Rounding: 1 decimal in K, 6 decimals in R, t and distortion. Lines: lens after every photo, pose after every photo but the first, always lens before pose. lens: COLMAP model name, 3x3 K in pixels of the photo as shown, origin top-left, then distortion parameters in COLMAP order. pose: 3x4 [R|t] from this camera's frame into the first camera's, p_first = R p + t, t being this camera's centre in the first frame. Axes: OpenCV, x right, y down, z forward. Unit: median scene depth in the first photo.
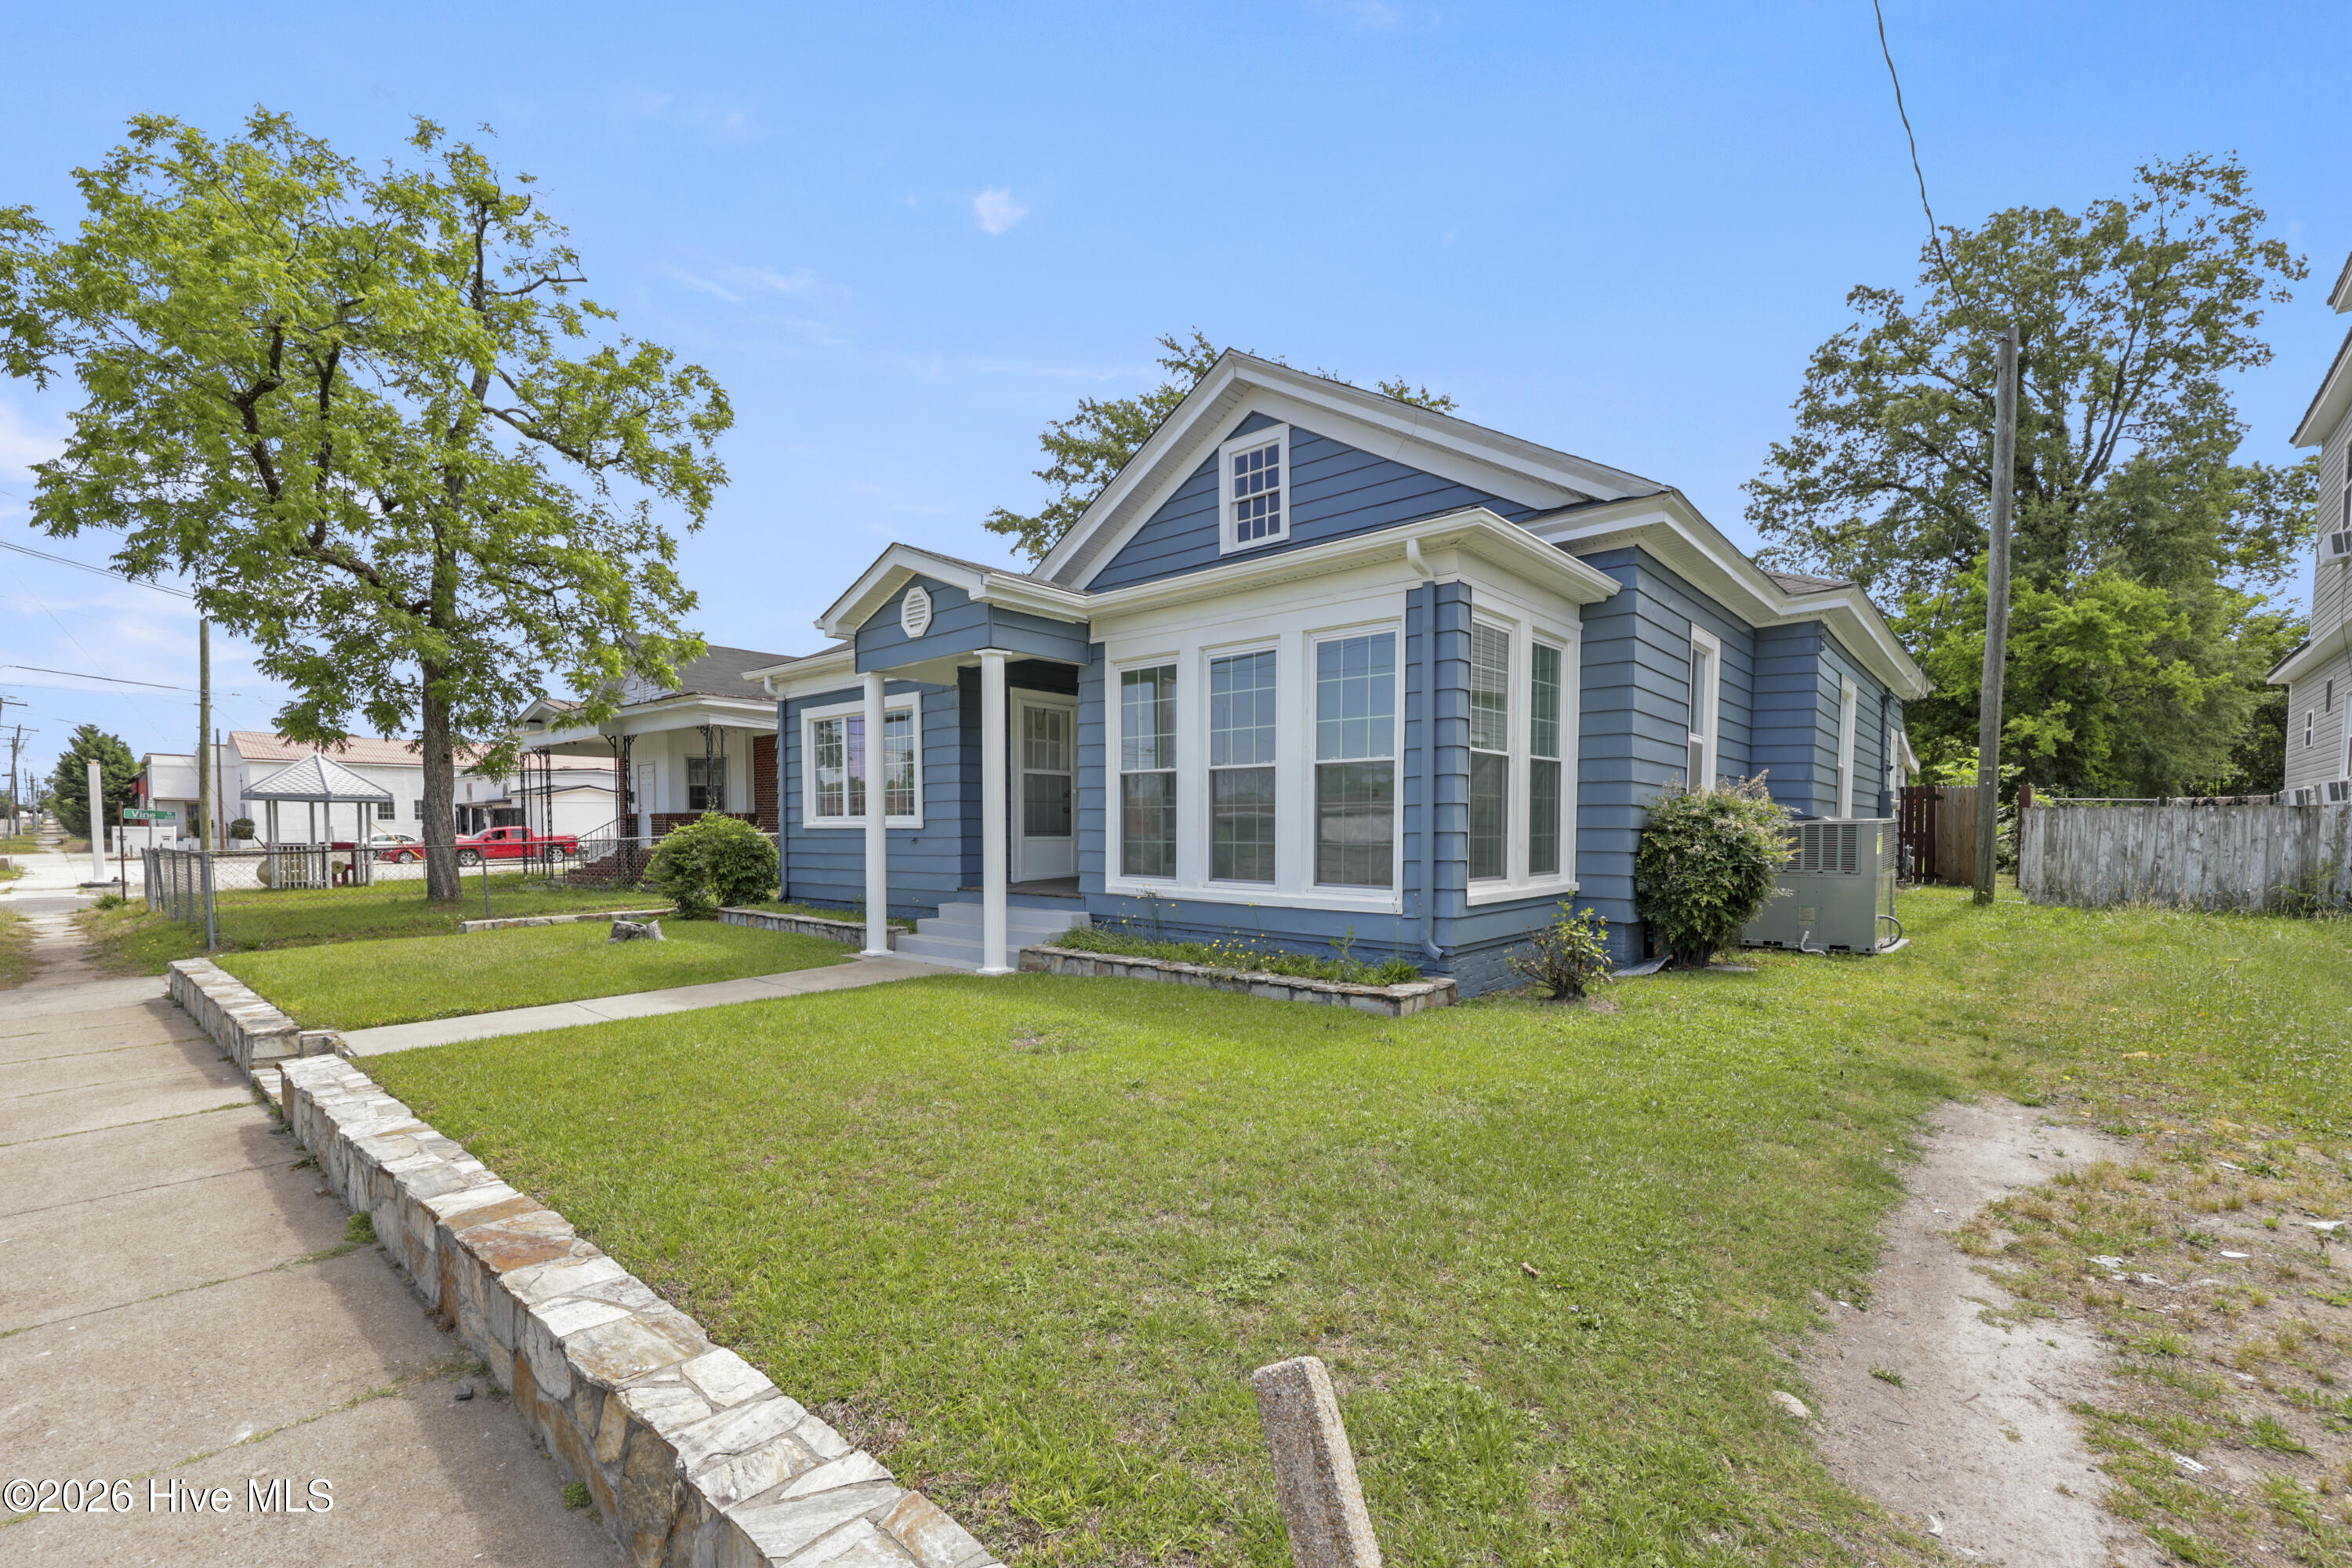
lens RADIAL K [[975.7, 0, 1177.6], [0, 975.7, 877.5], [0, 0, 1]] dist [-0.001107, 0.000831]
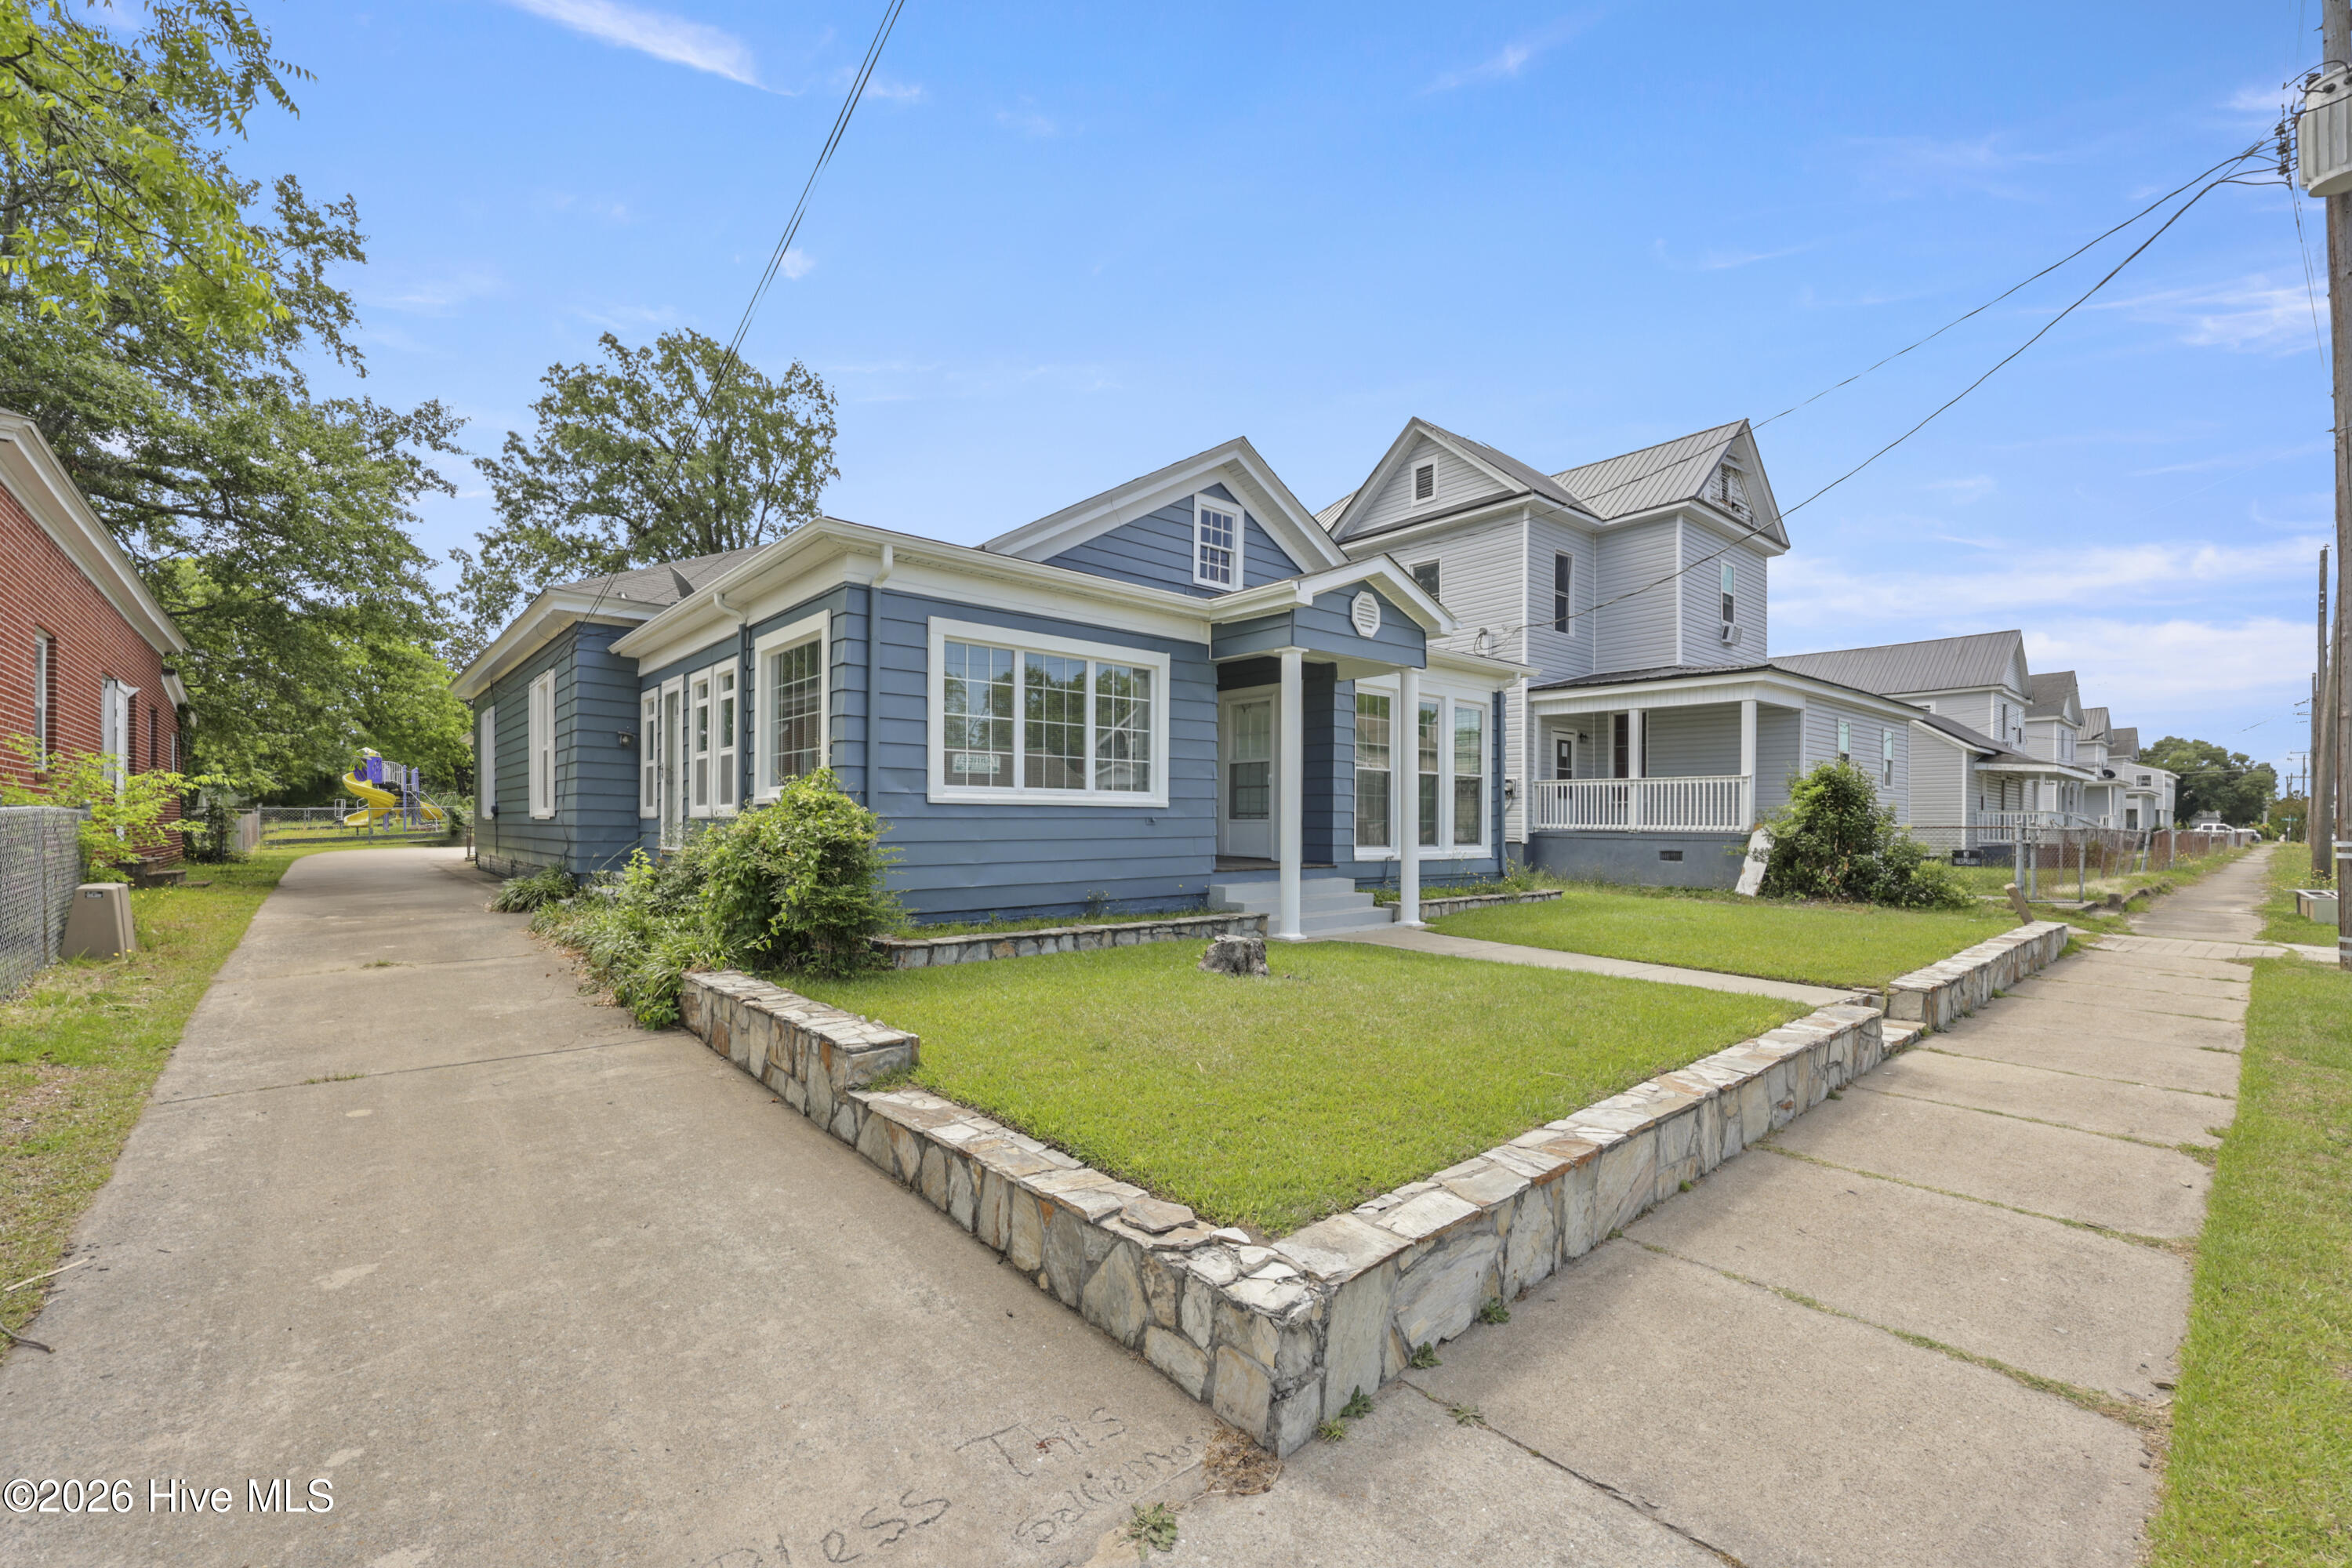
lens RADIAL K [[975.7, 0, 1165.2], [0, 975.7, 824.2], [0, 0, 1]] dist [-0.001107, 0.000831]
pose [[0.142120, 0.000519, 0.989849, -1.418583], [0.047575, 0.998841, -0.007354, -0.035725], [-0.988705, 0.048137, 0.141931, 1.091863]]
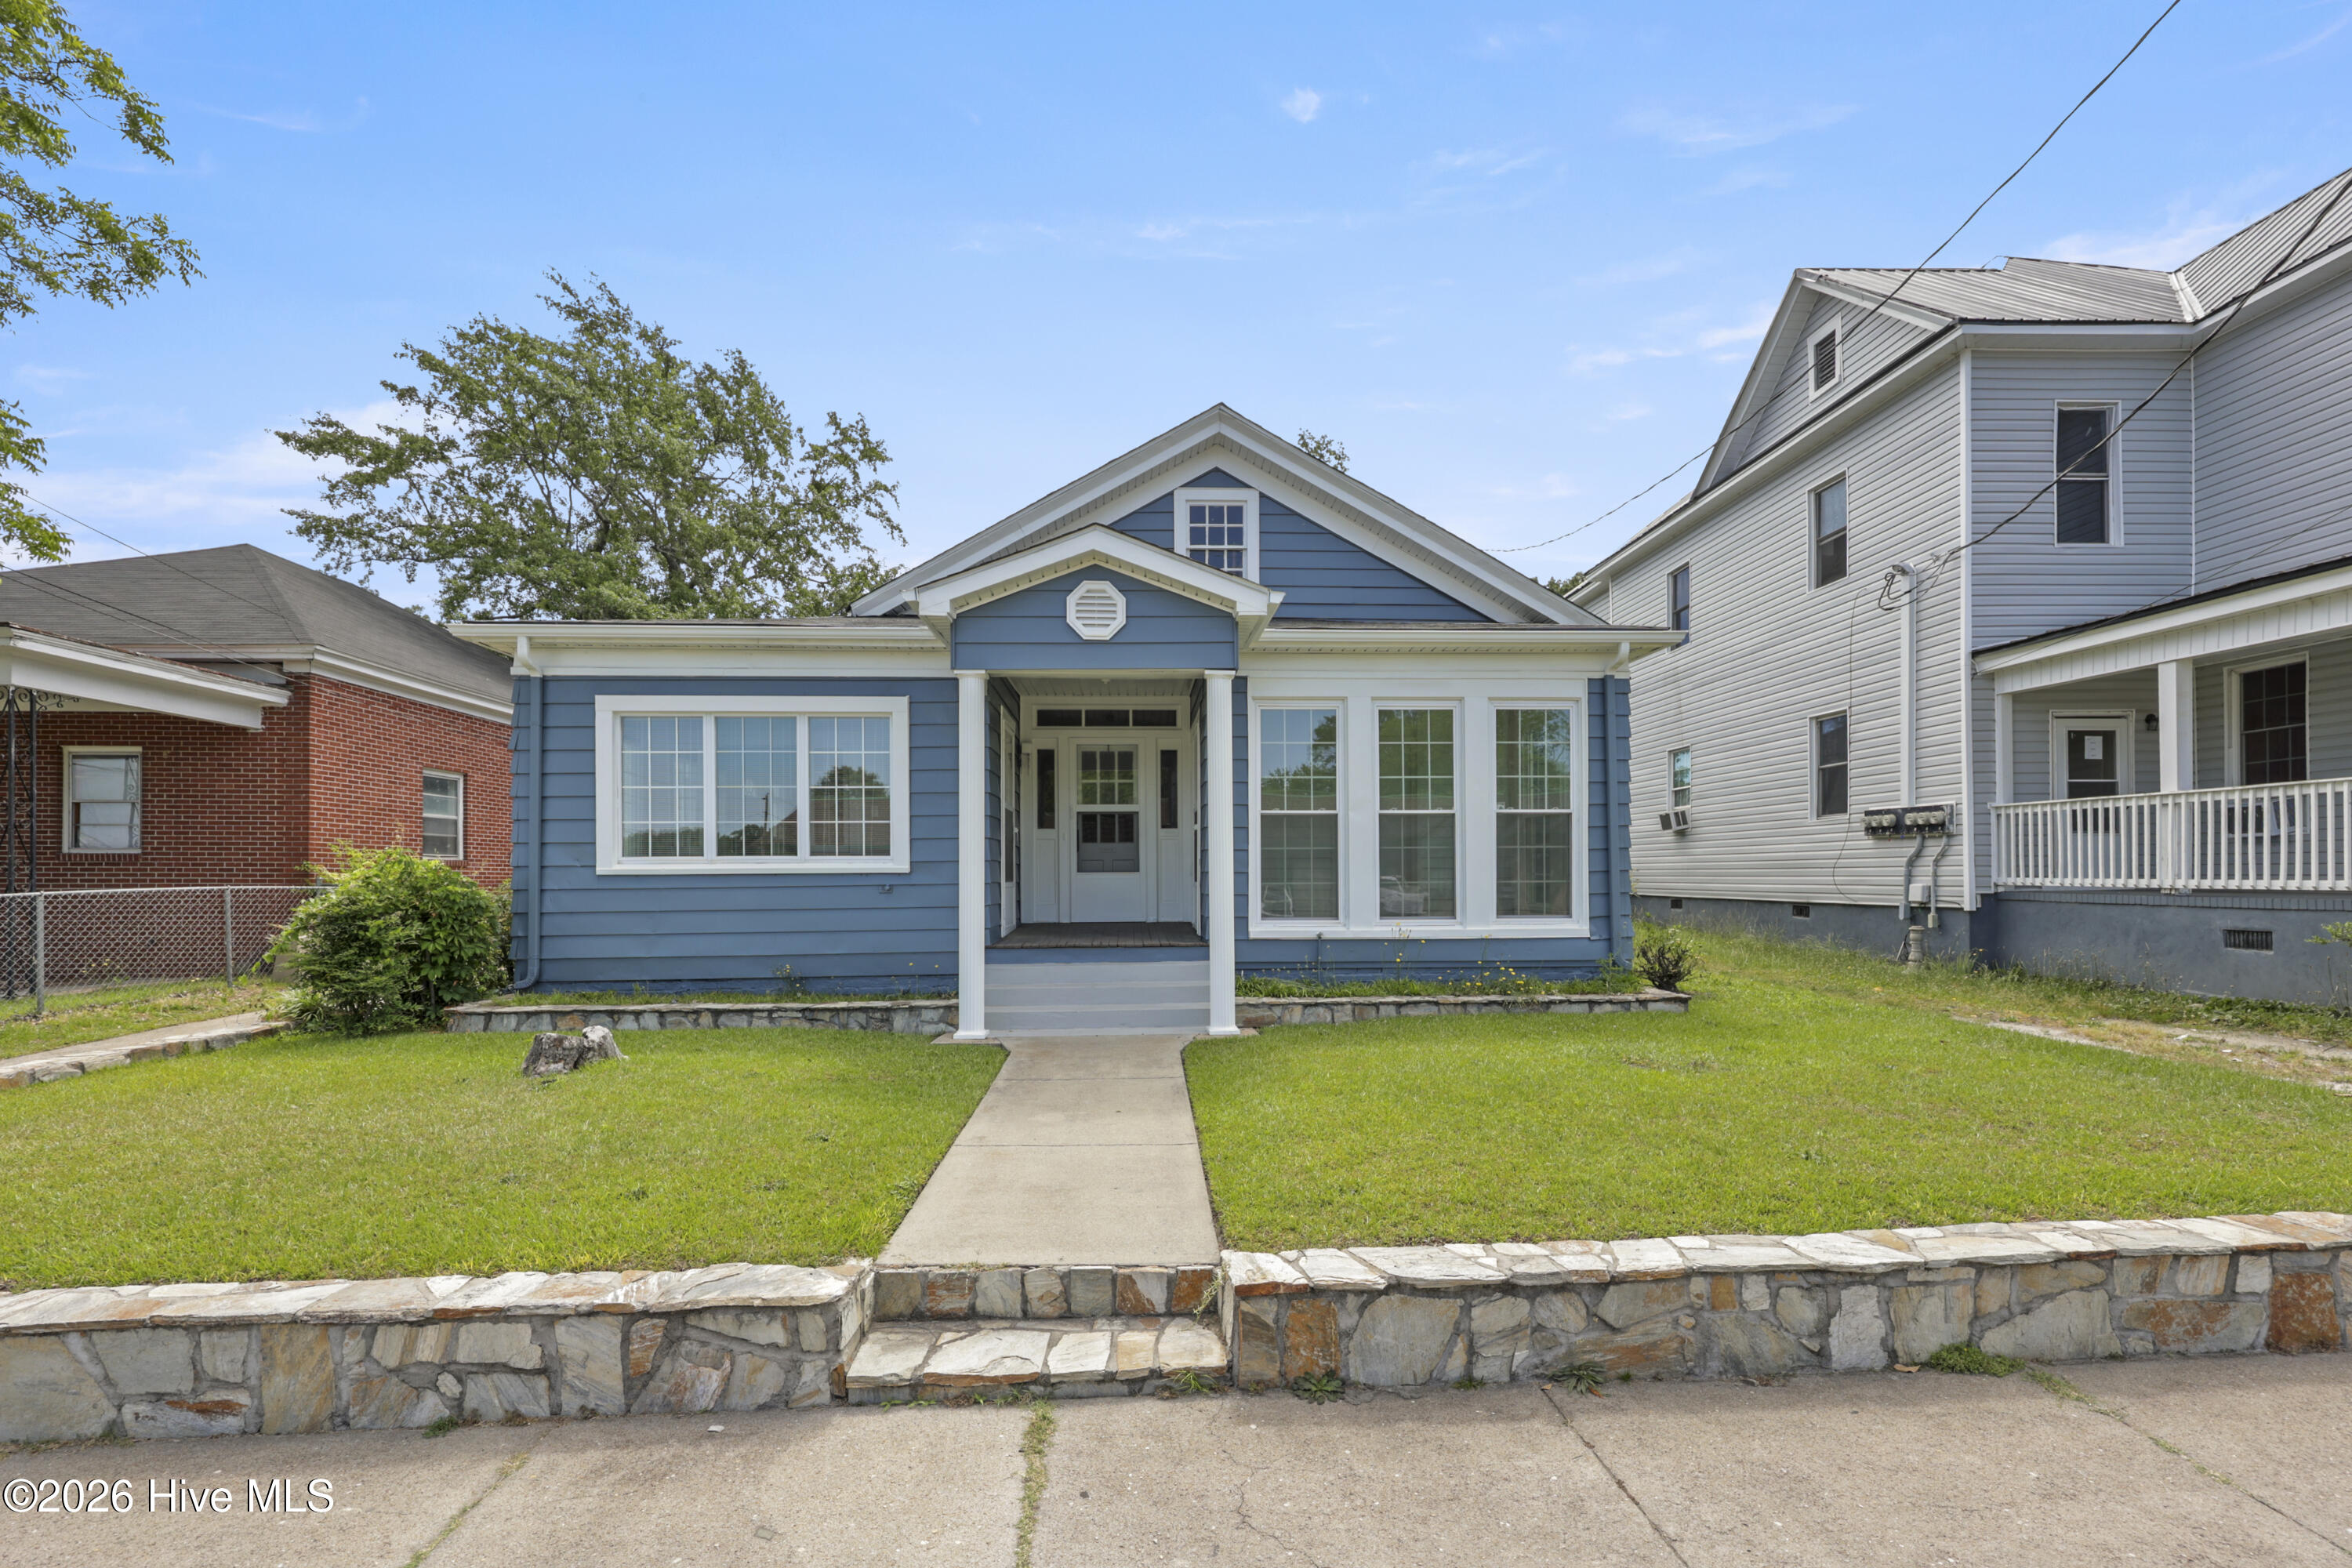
lens RADIAL K [[975.7, 0, 1171.0], [0, 975.7, 875.1], [0, 0, 1]] dist [-0.001107, 0.000831]
pose [[0.722870, -0.005003, 0.690965, -0.804371], [0.042828, 0.998376, -0.037577, -0.013272], [-0.689655, 0.056756, 0.721910, 0.374685]]
